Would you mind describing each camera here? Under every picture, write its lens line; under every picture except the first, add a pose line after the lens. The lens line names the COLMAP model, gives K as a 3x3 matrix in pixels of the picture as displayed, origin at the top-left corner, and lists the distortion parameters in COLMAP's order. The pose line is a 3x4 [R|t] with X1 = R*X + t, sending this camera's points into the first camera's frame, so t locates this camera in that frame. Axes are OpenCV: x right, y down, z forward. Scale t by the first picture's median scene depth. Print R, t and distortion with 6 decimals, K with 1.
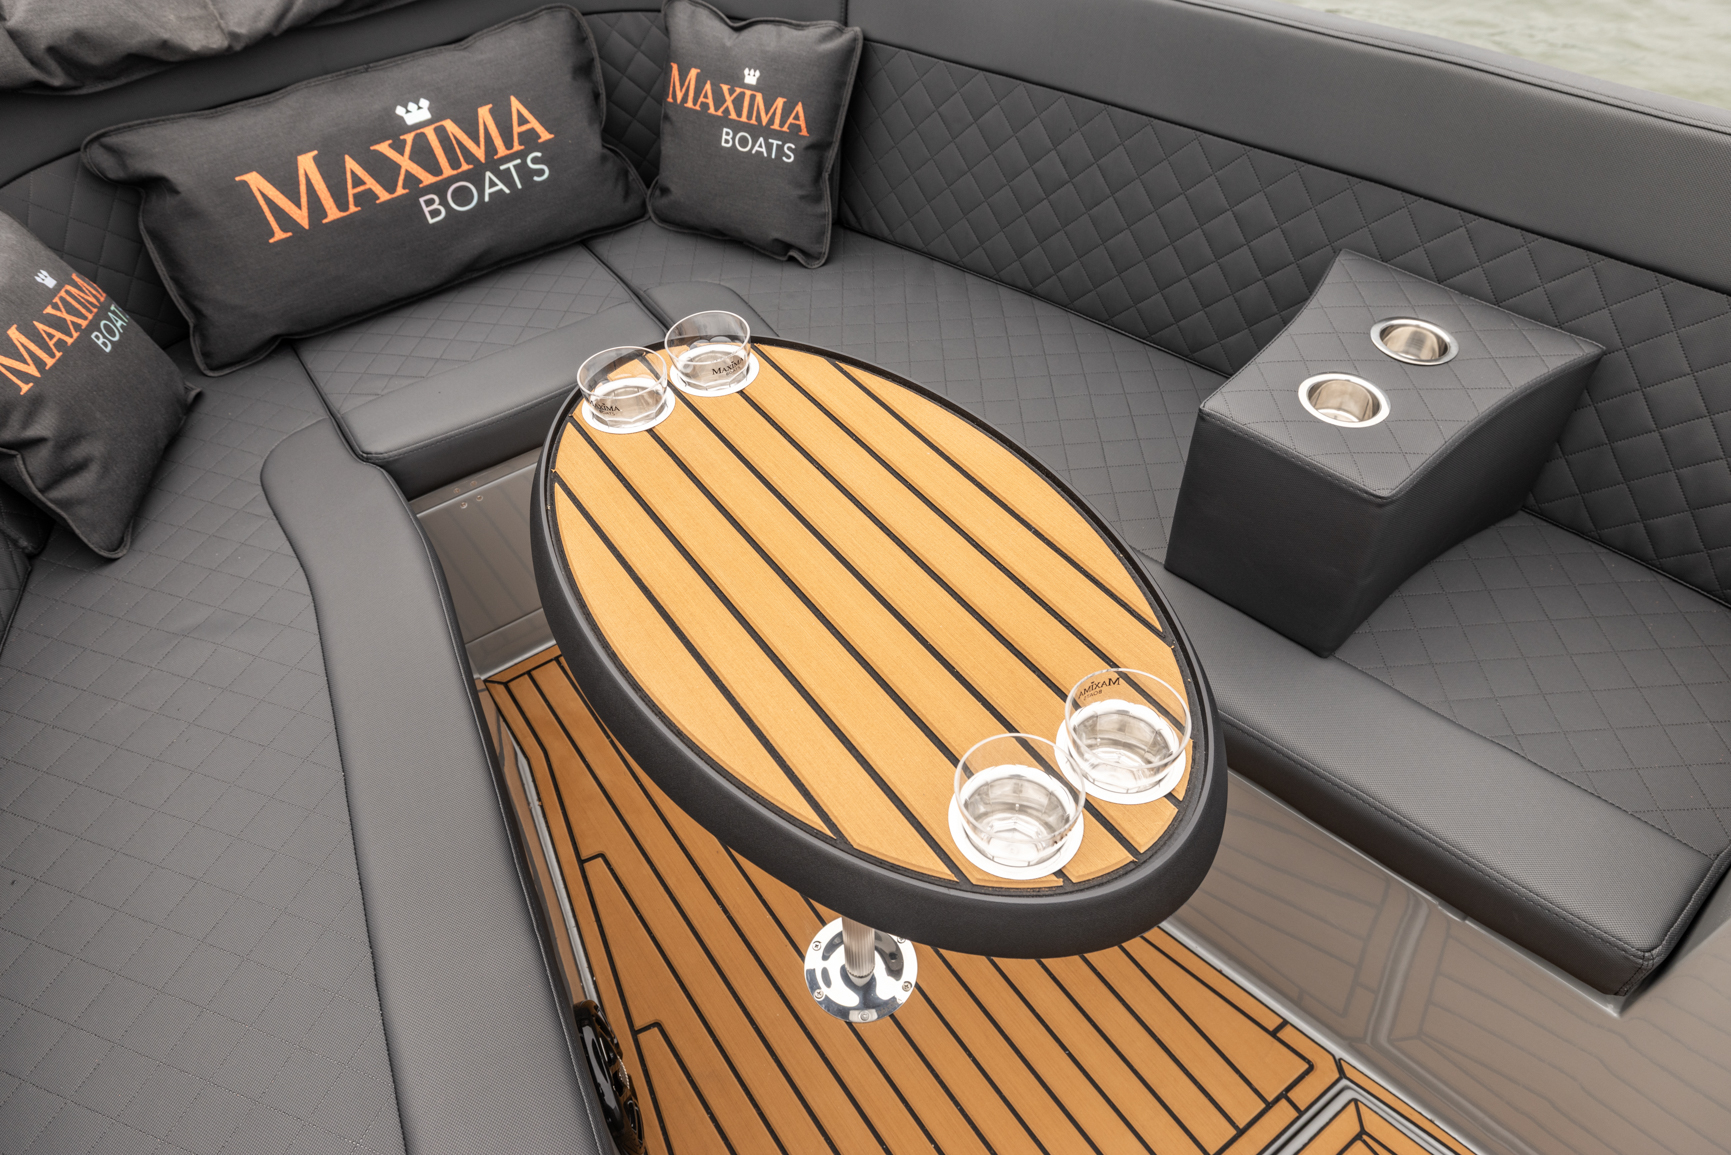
lens RADIAL K [[1089.6, 0, 854.0], [0, 1089.6, 567.4], [0, 0, 1]] dist [0.000814, 0.000047]
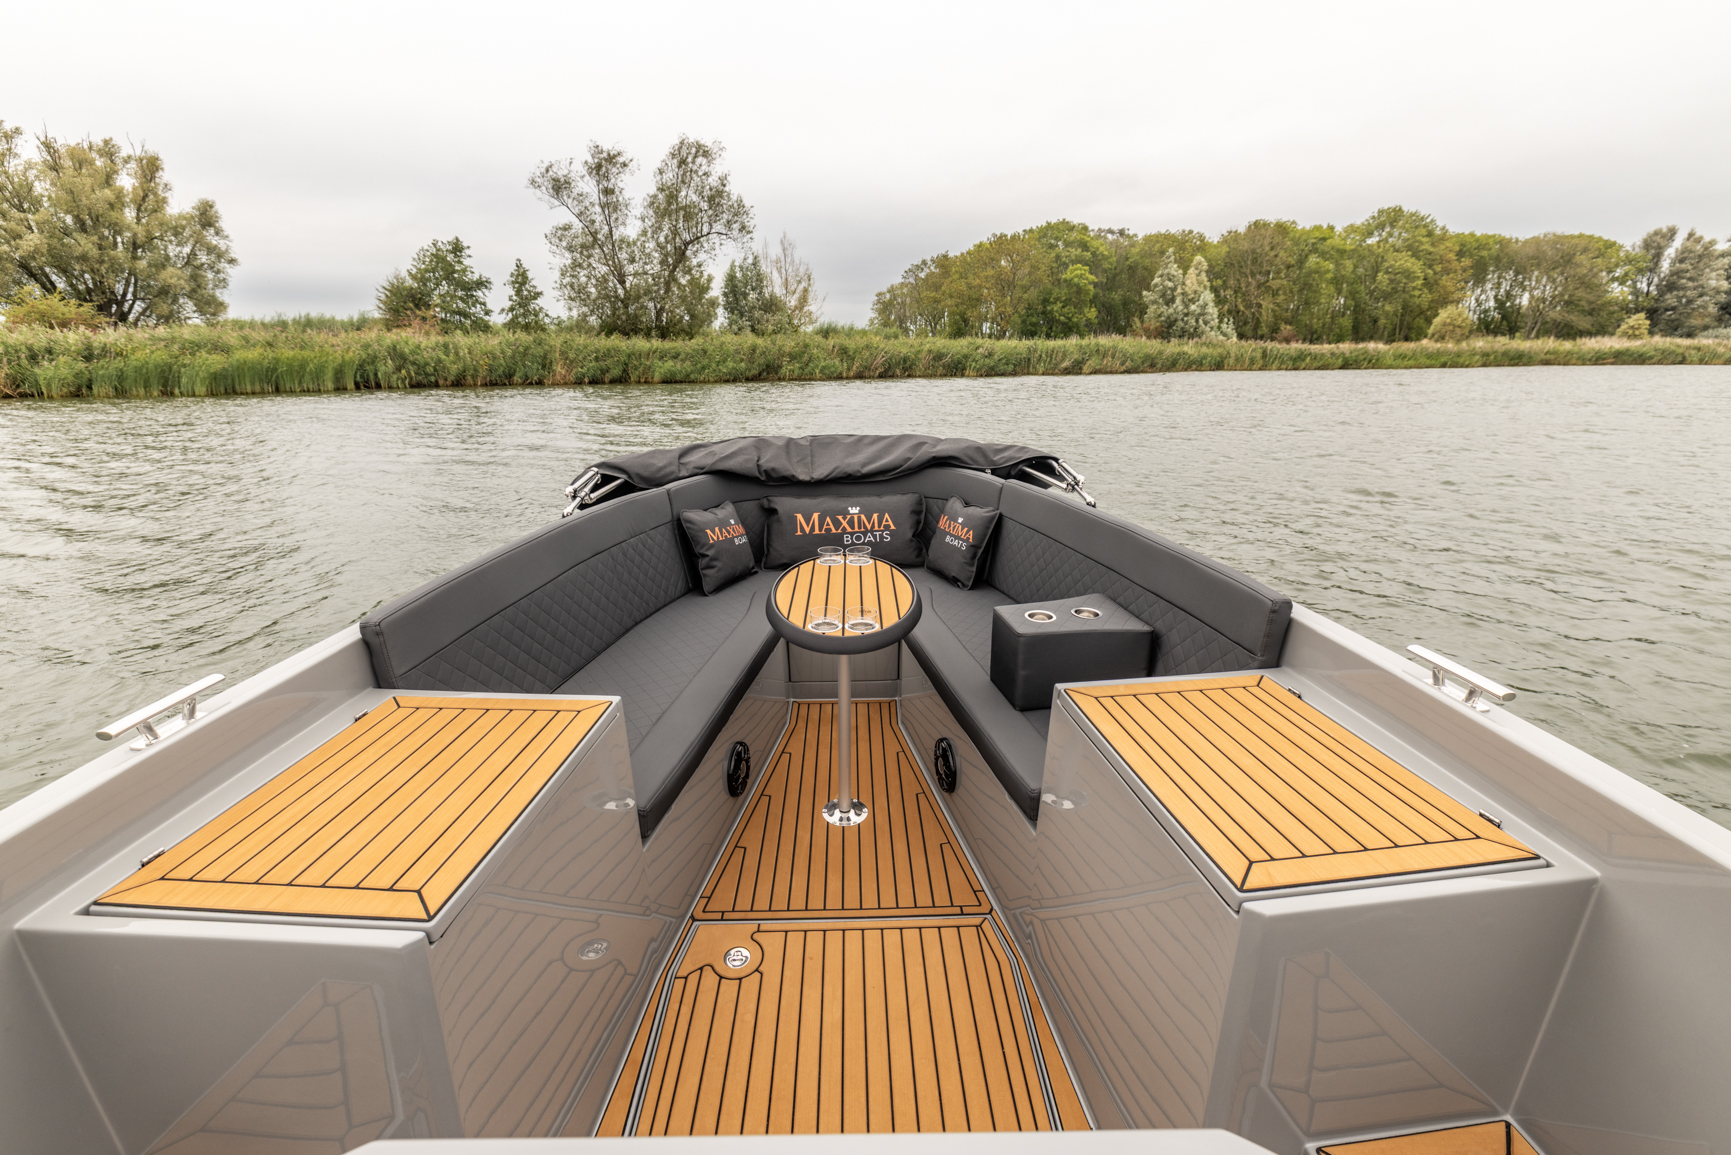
lens RADIAL K [[723.3, 0, 867.8], [0, 723.3, 587.5], [0, 0, 1]] dist [-0.001854, -0.000173]
pose [[0.831157, 0.213444, -0.513440, 0.773201], [-0.416929, 0.850185, -0.321491, 0.433040], [0.367898, 0.481277, 0.795628, -0.528045]]
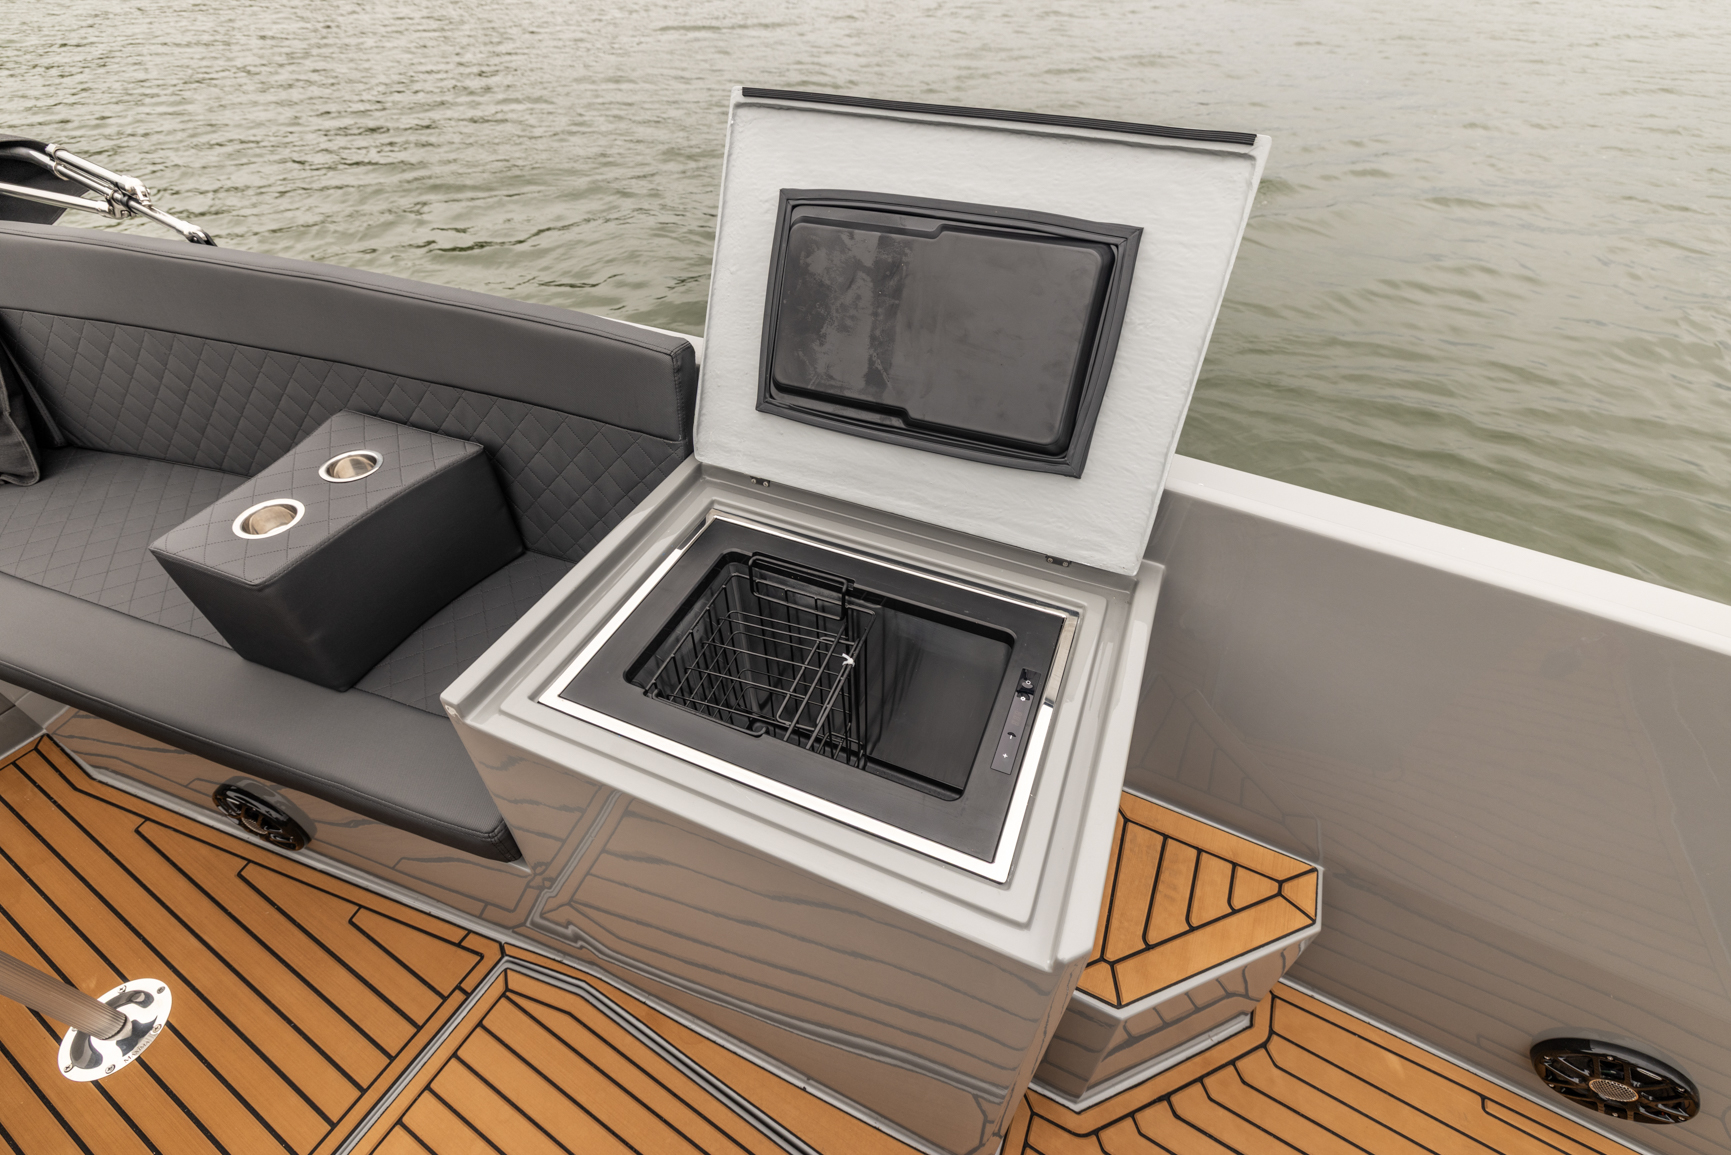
lens RADIAL K [[723.3, 0, 834.7], [0, 723.3, 574.7], [0, 0, 1]] dist [-0.001854, -0.000173]
pose [[0.902803, -0.251467, 0.348870, 0.576406], [0.267704, 0.963500, 0.001734, 0.084265], [-0.336572, 0.091828, 0.937170, -0.091896]]
